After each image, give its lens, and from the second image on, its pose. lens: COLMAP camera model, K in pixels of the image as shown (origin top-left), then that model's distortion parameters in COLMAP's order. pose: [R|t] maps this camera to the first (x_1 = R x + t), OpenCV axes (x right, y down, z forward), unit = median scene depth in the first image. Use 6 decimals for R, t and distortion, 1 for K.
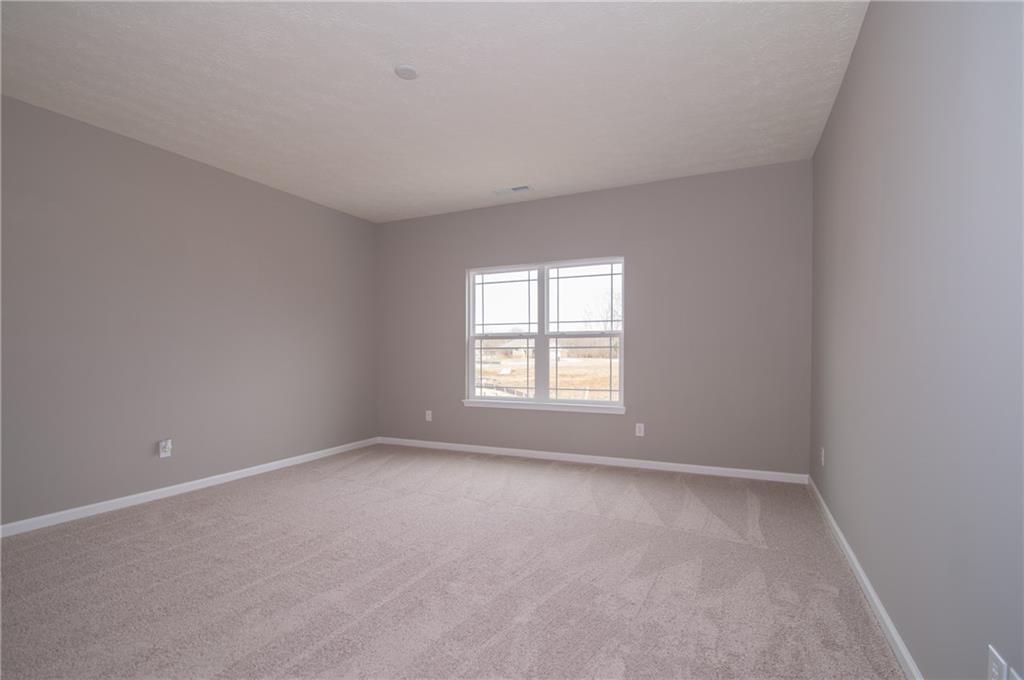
lens RADIAL K [[484.1, 0, 511.7], [0, 484.1, 370.9], [0, 0, 1]] dist [-0.014190, -0.000028]
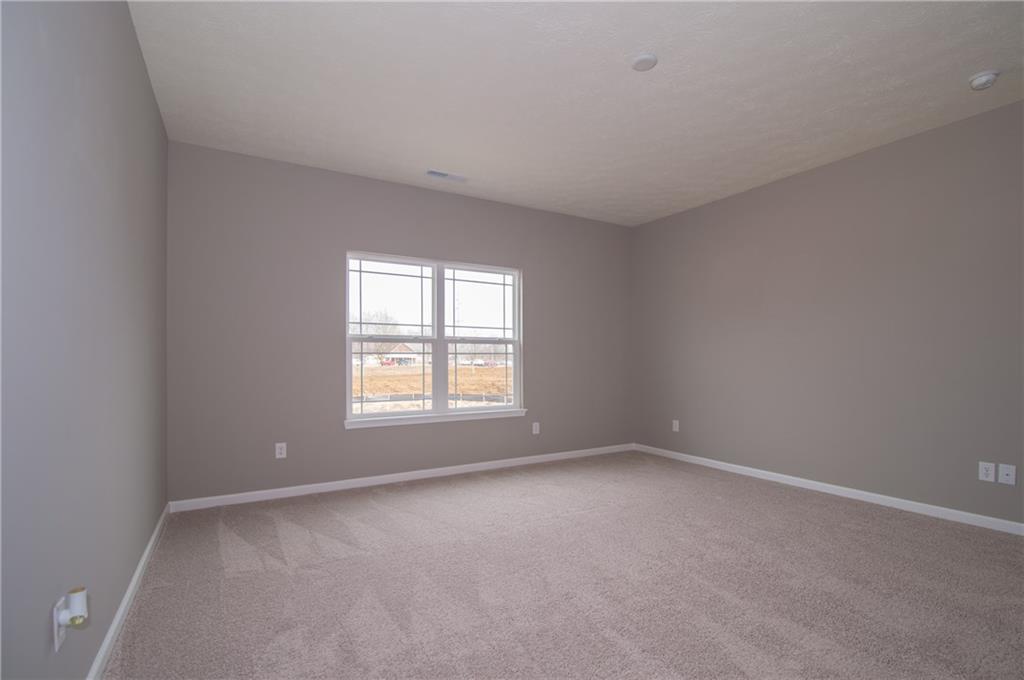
lens RADIAL K [[477.1, 0, 514.4], [0, 477.1, 364.3], [0, 0, 1]] dist [-0.015694, -0.000589]
pose [[0.561113, -0.010315, 0.827675, -0.608206], [0.026766, 0.999626, -0.005688, -0.018461], [-0.827306, 0.025345, 0.561179, 0.383517]]
